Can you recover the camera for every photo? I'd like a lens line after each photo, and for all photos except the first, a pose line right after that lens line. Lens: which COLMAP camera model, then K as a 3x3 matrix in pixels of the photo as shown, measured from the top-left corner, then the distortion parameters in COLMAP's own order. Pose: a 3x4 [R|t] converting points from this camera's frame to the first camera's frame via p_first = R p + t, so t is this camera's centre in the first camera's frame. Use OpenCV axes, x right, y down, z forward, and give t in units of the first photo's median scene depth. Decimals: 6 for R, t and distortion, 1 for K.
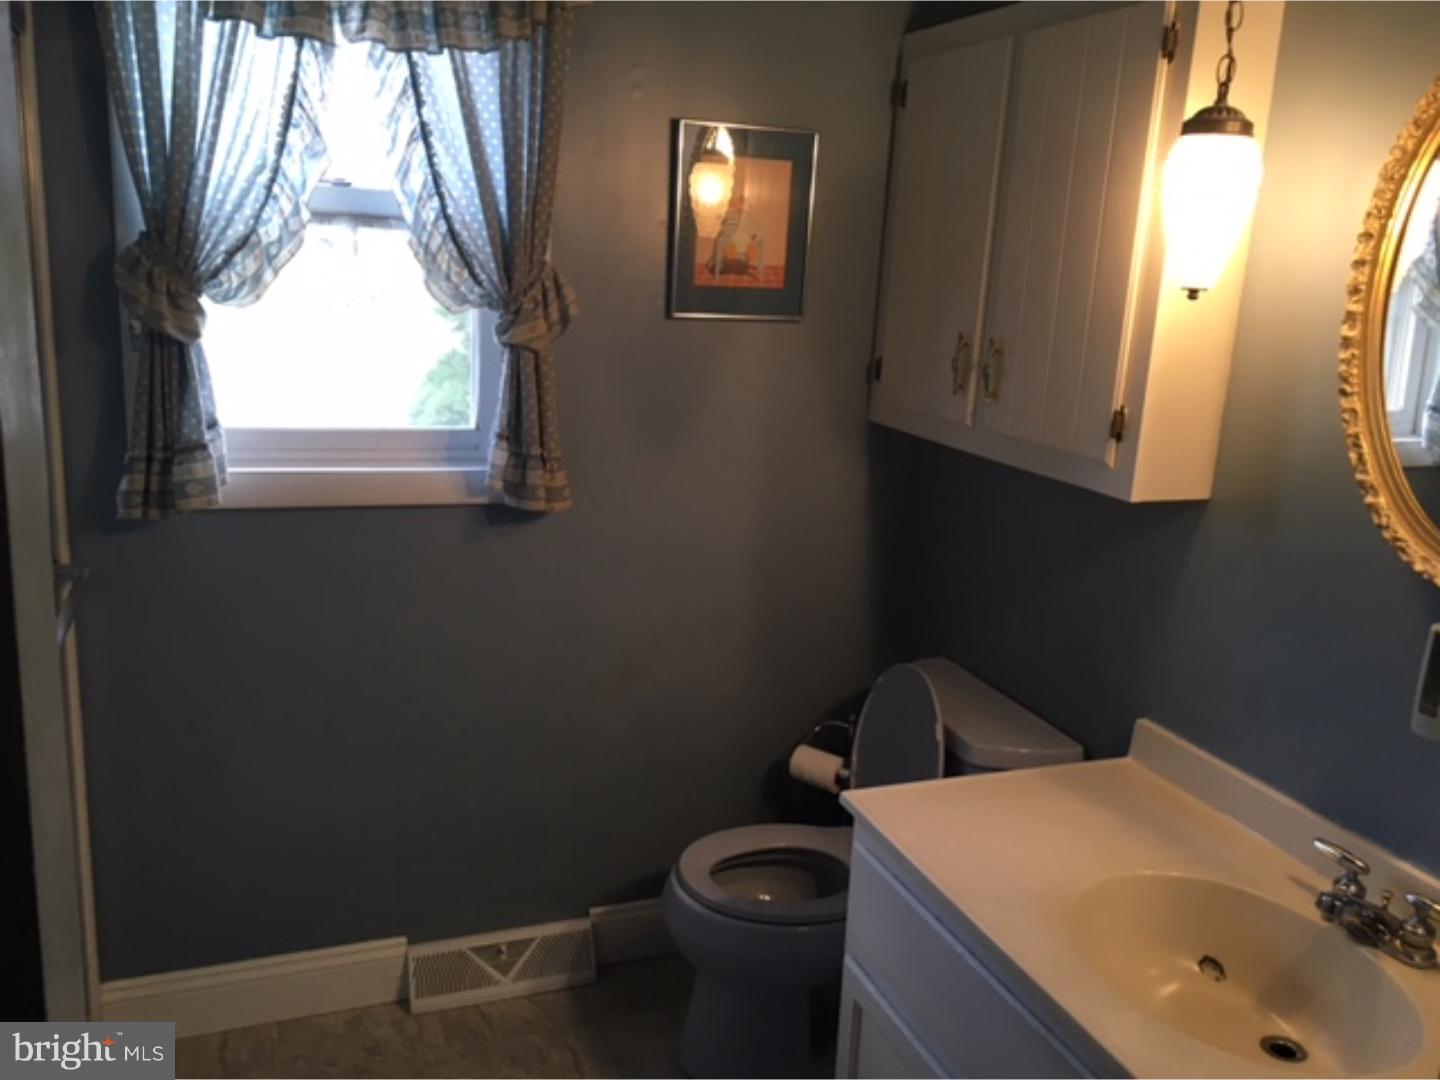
lens RADIAL K [[1212.3, 0, 718.2], [0, 1212.3, 532.7], [0, 0, 1]] dist [0.060181, -0.060197]
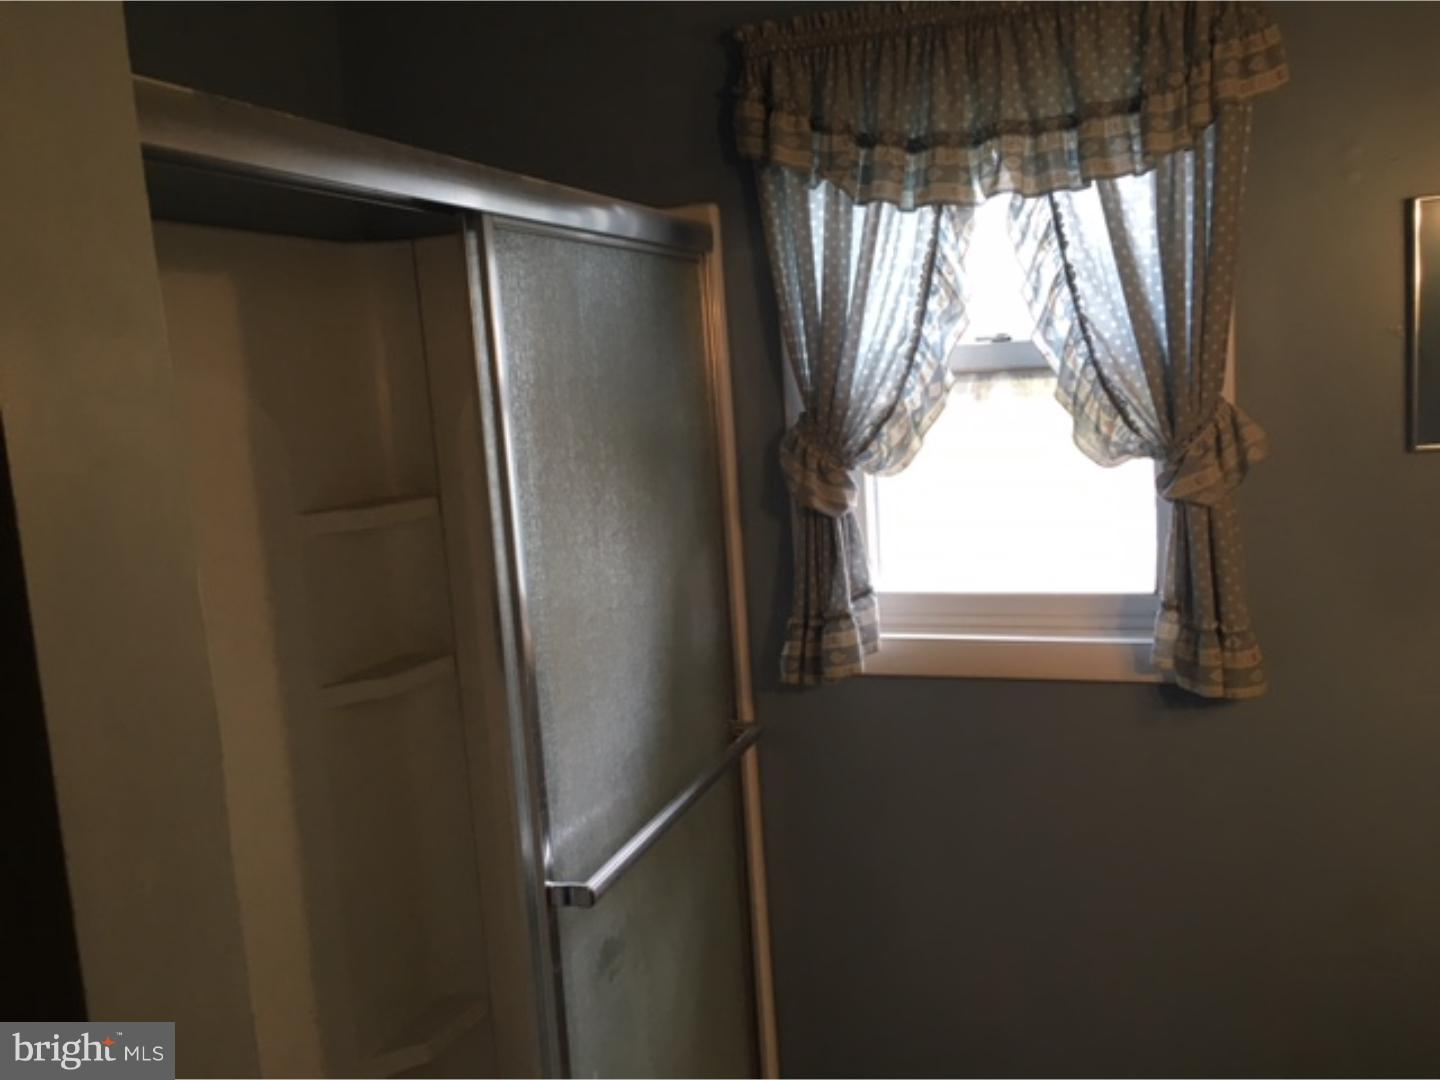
lens RADIAL K [[1212.3, 0, 718.2], [0, 1212.3, 532.7], [0, 0, 1]] dist [0.060181, -0.060197]
pose [[0.756138, -0.018818, -0.654141, 0.154408], [-0.041426, 0.996205, -0.076543, -0.056545], [0.653100, 0.084976, 0.752489, 0.163873]]
